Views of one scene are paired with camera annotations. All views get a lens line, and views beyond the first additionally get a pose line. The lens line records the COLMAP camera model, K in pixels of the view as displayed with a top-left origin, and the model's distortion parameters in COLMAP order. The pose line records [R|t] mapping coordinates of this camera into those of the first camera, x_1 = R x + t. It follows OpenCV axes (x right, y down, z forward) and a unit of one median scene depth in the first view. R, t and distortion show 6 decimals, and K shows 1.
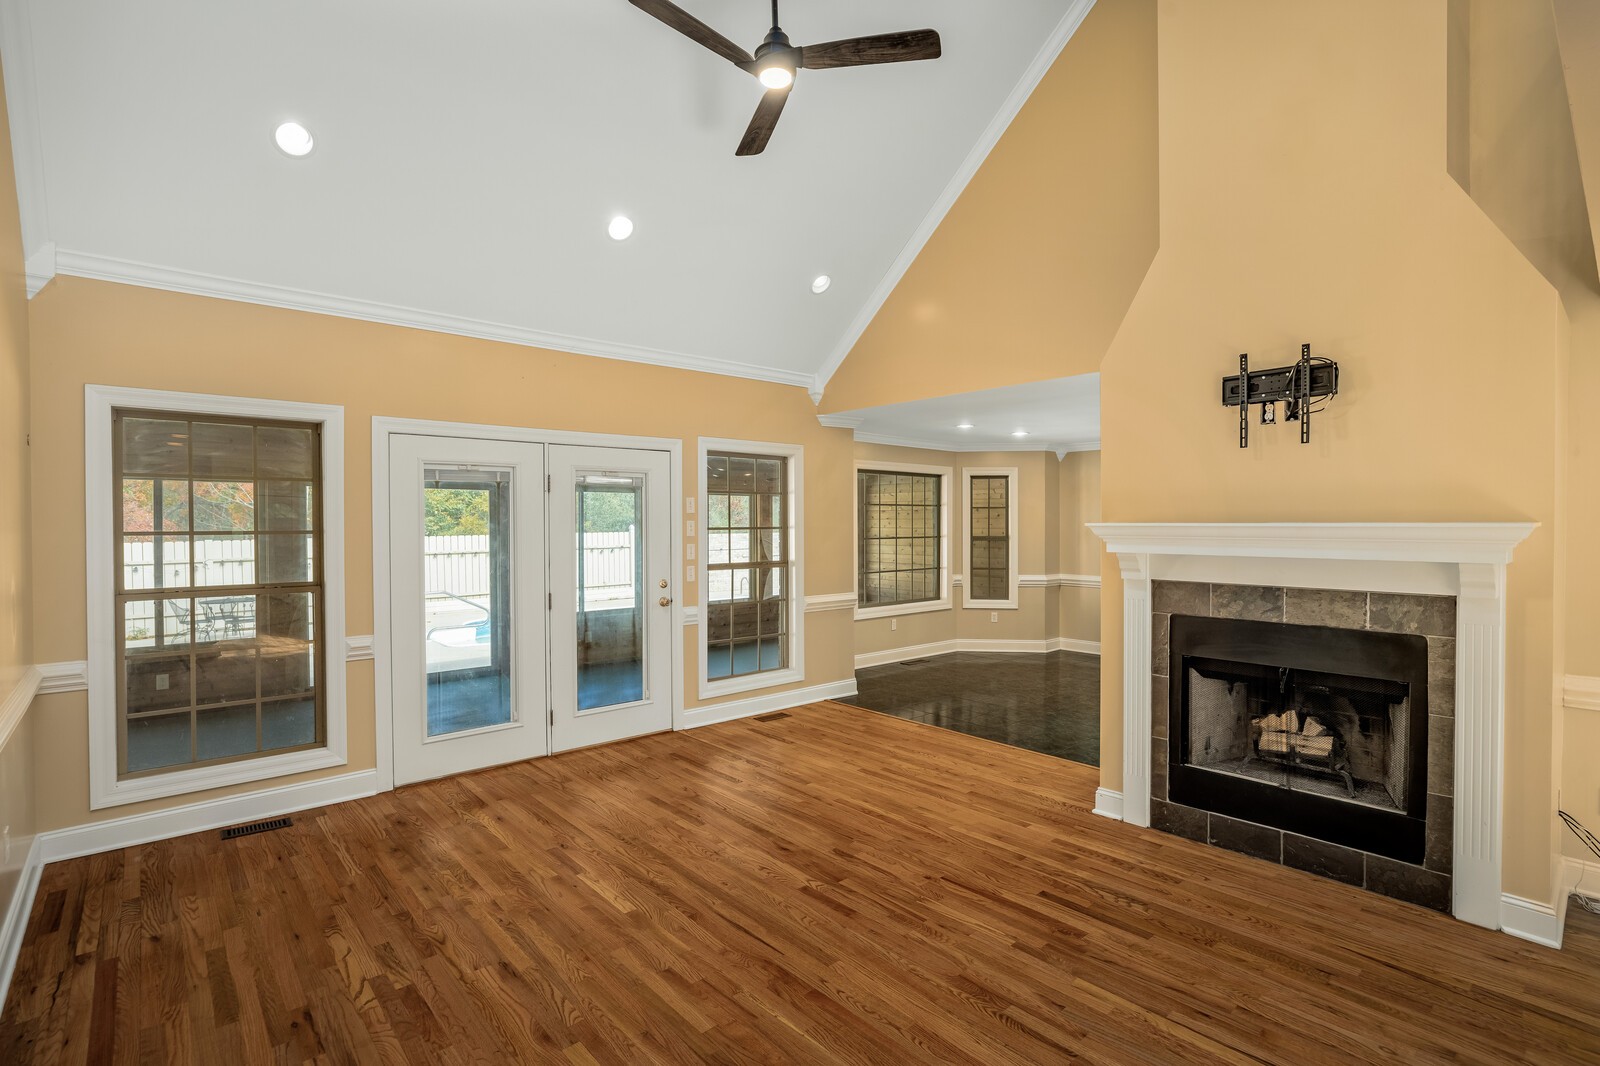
lens RADIAL K [[746.6, 0, 800.0], [0, 746.6, 533.0], [0, 0, 1]] dist [-0.000998, -0.000062]
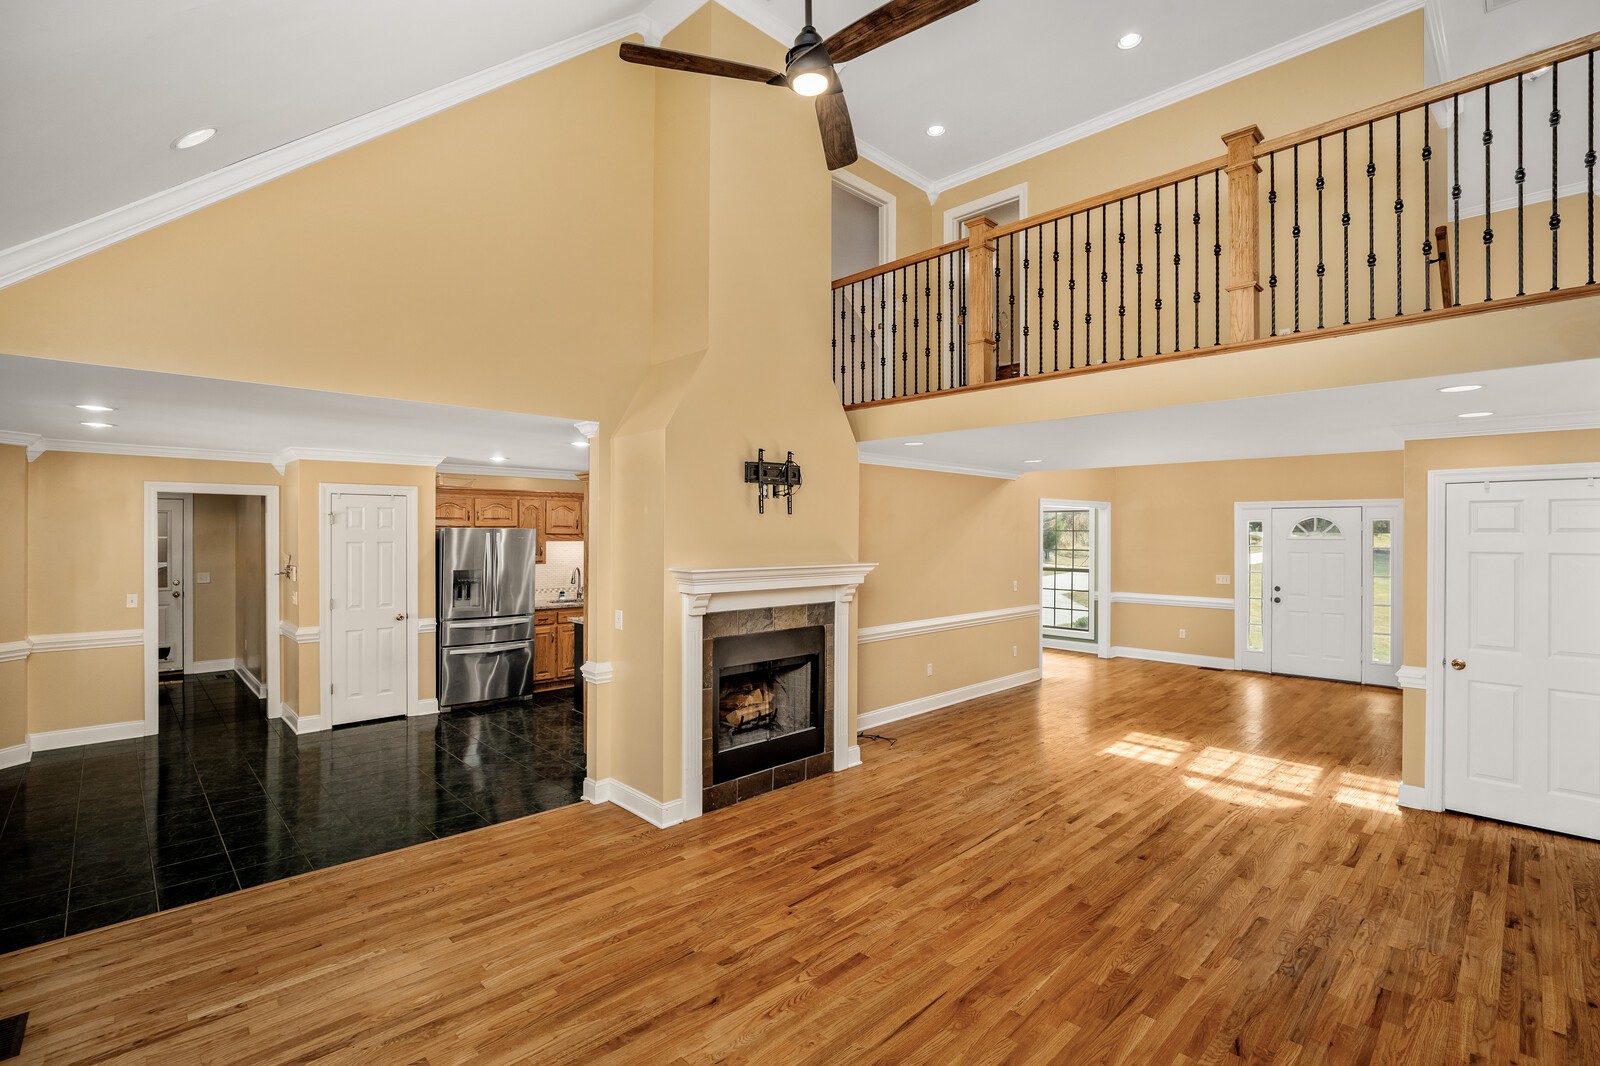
lens RADIAL K [[737.1, 0, 800.0], [0, 737.1, 533.0], [0, 0, 1]] dist [-0.019845, 0.000637]
pose [[-0.039519, 0.007771, 0.999189, -0.837960], [0.009760, 0.999925, -0.007391, -0.065003], [-0.999171, 0.009460, -0.039592, 0.985849]]
